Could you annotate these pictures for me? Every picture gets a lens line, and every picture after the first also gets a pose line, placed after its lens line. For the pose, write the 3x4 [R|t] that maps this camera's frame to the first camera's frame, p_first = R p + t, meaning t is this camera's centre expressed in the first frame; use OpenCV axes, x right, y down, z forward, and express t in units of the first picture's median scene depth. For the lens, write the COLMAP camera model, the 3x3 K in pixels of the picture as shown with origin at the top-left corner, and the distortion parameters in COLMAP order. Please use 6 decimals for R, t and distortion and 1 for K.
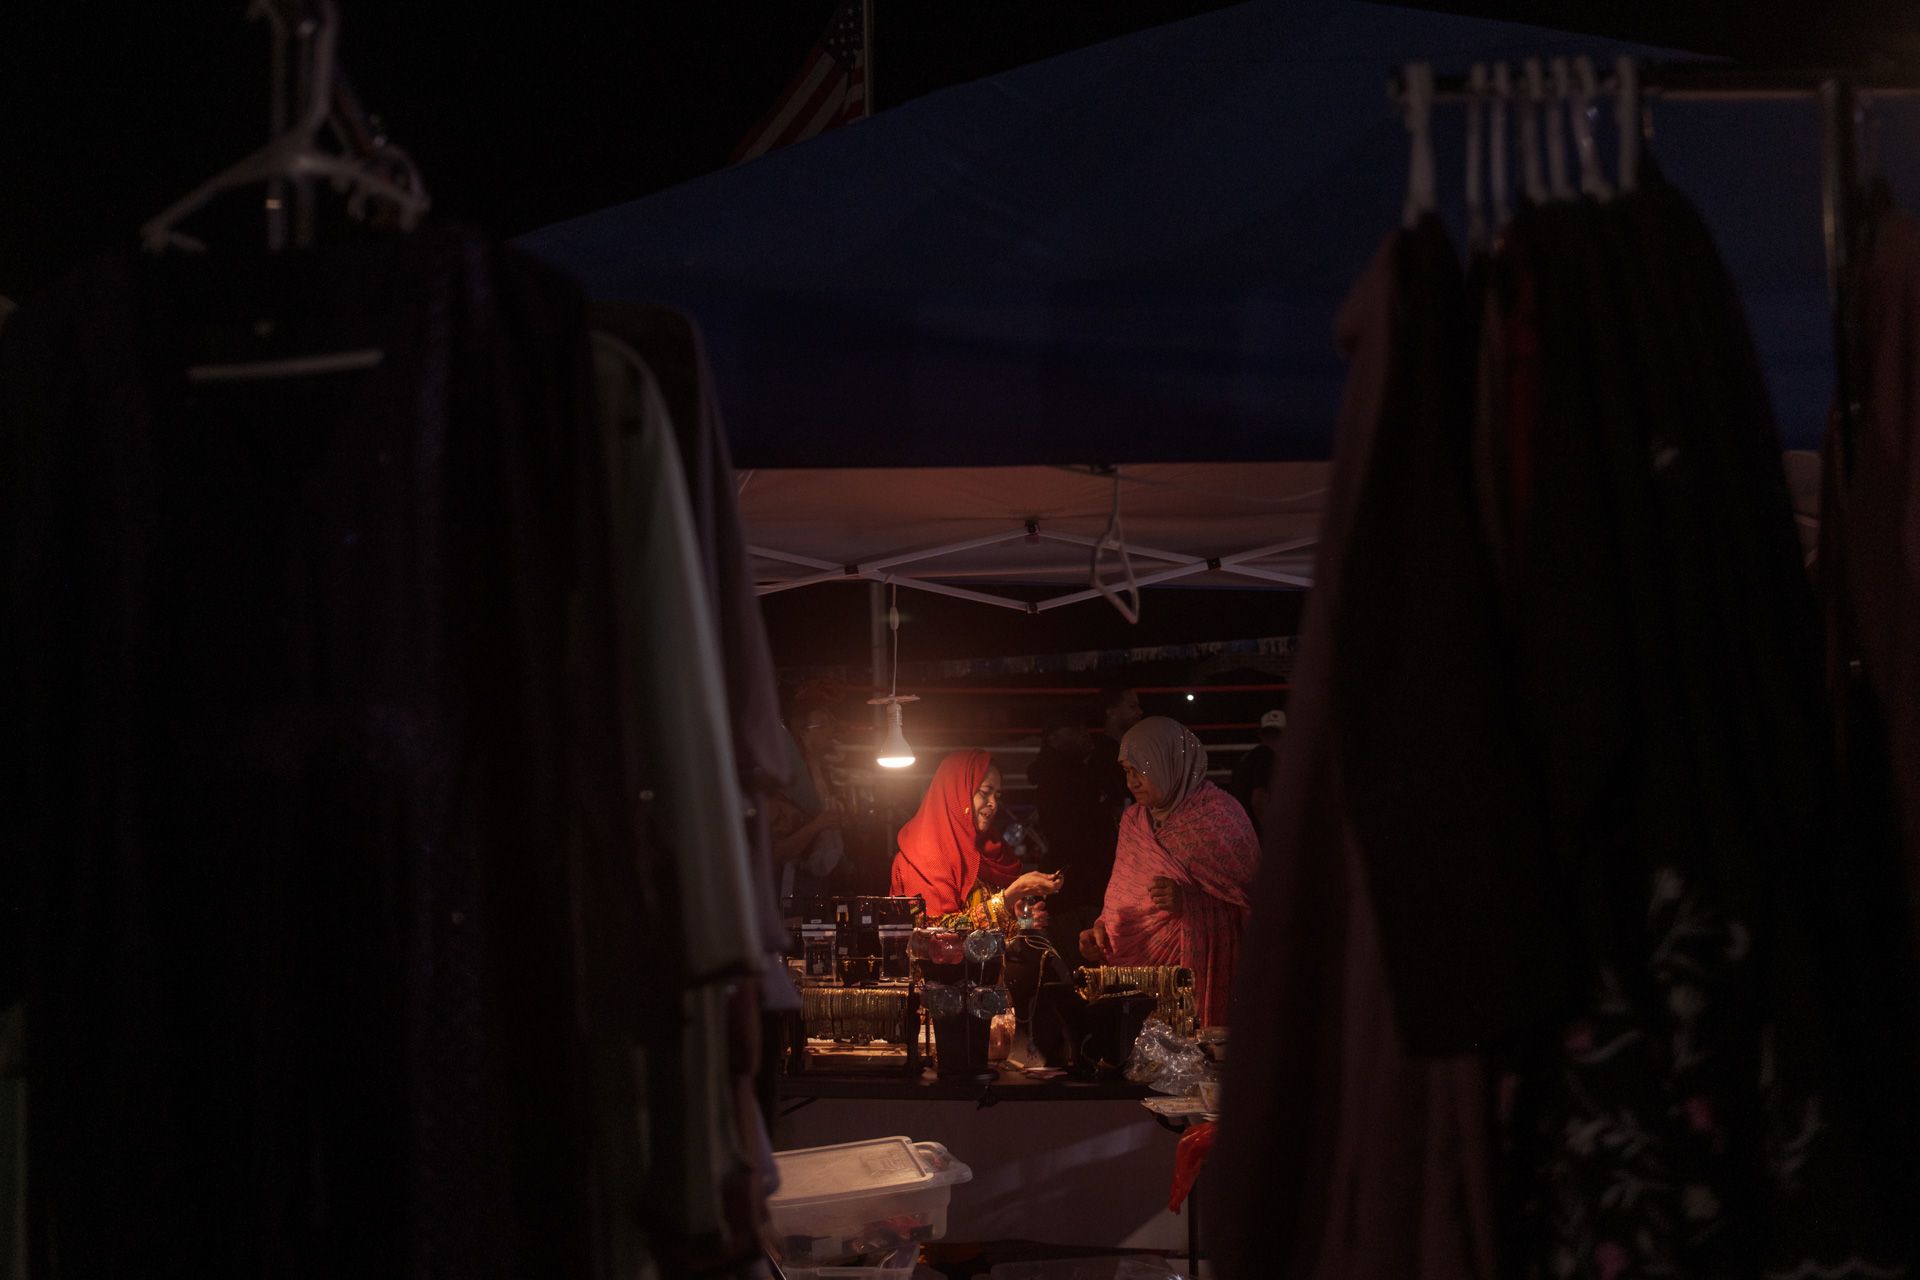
lens RADIAL K [[2237.0, 0, 960.0], [0, 2237.0, 640.0], [0, 0, 1]] dist [-0.019350, -0.006435]
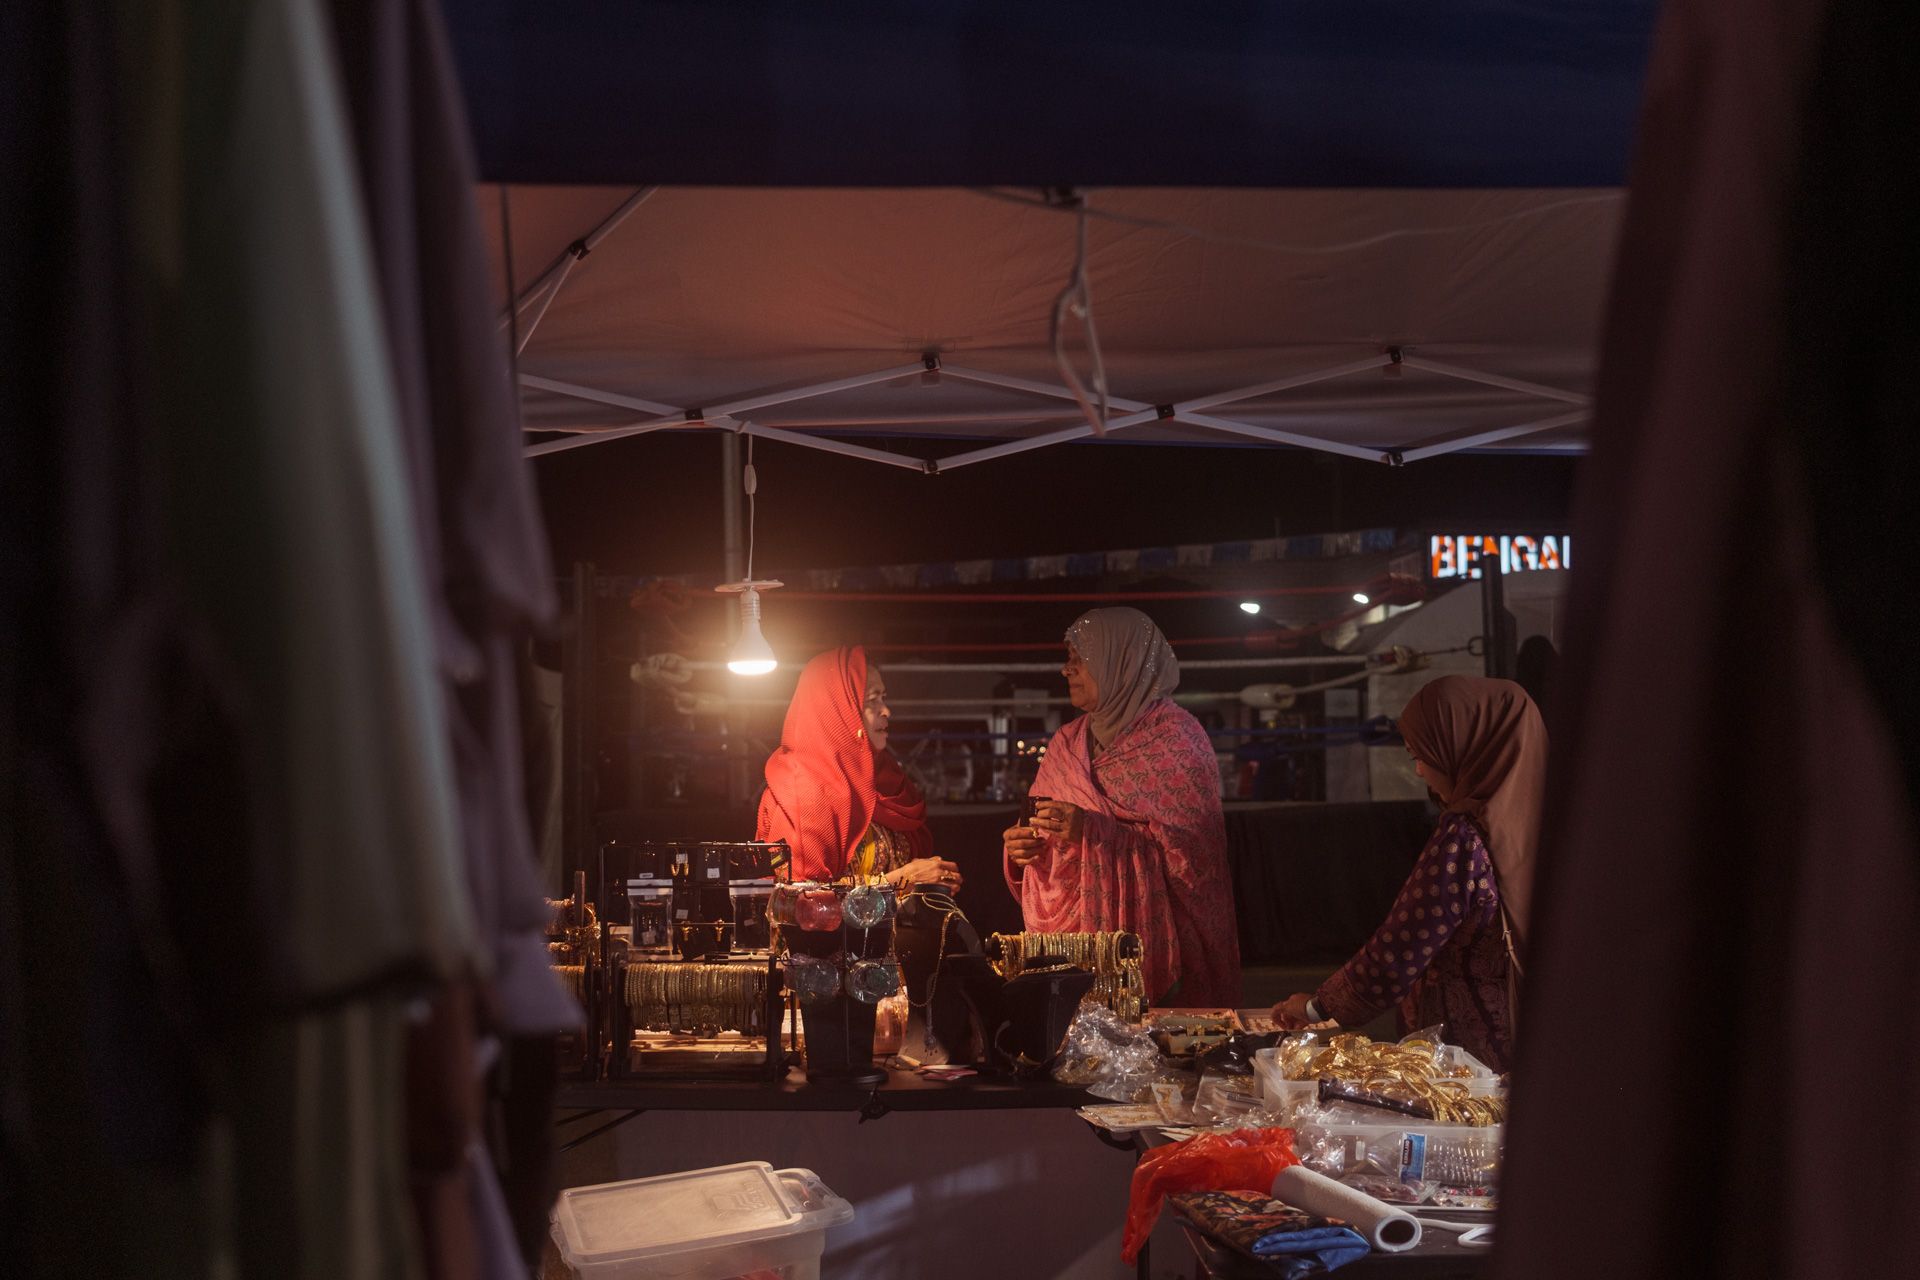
lens RADIAL K [[2237.0, 0, 960.0], [0, 2237.0, 640.0], [0, 0, 1]] dist [-0.019350, -0.006435]
pose [[0.998021, 0.001697, 0.062856, -0.006042], [-0.002981, 0.999789, 0.020332, 0.030506], [-0.062808, -0.020479, 0.997815, 0.240645]]
